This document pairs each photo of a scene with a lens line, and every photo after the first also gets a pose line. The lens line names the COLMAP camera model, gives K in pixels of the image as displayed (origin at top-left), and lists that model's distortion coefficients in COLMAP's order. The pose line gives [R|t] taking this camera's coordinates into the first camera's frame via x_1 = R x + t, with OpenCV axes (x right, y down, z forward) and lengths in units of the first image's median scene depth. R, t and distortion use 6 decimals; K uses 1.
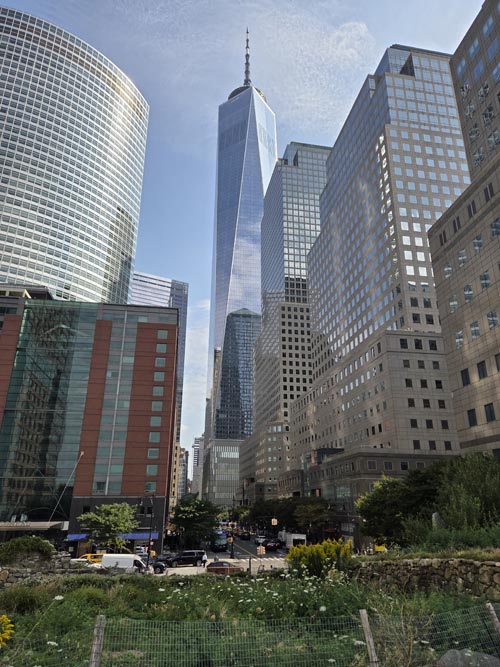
lens RADIAL K [[454.3, 0, 250.0], [0, 454.3, 333.5], [0, 0, 1]] dist [0.098634, -0.083747]
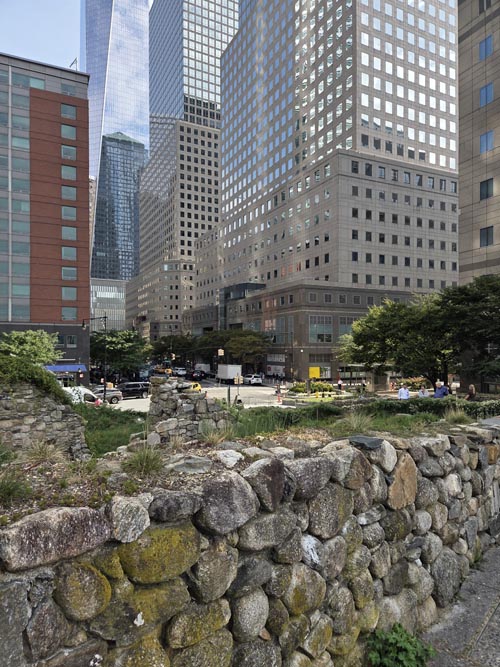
lens RADIAL K [[454.3, 0, 250.0], [0, 454.3, 333.5], [0, 0, 1]] dist [0.098634, -0.083747]
pose [[0.962464, 0.005032, 0.271361, -0.044448], [-0.093326, 0.944997, 0.313483, 0.028779], [-0.254858, -0.327041, 0.909995, 0.059989]]
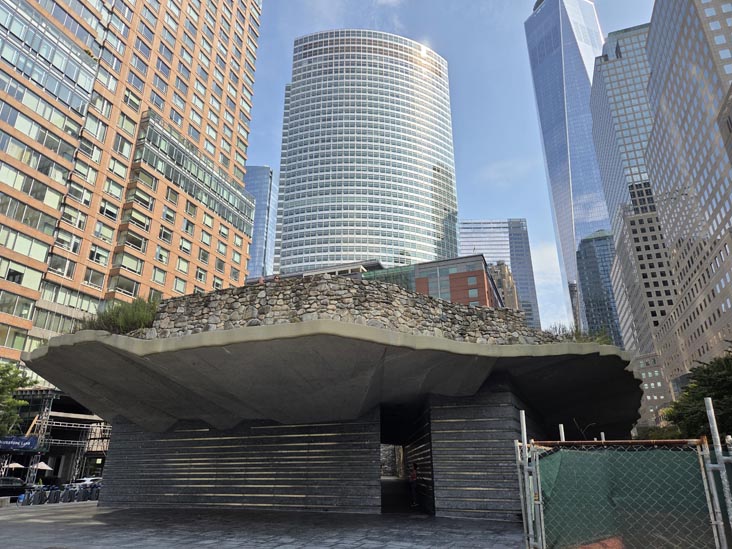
lens RADIAL K [[479.6, 0, 366.0], [0, 479.6, 274.5], [0, 0, 1]] dist [0.039021, -0.071080]
pose [[0.864479, -0.191763, -0.464654, 0.048977], [0.184361, 0.980912, -0.061822, 0.004652], [0.467640, -0.032220, 0.883332, -0.053778]]
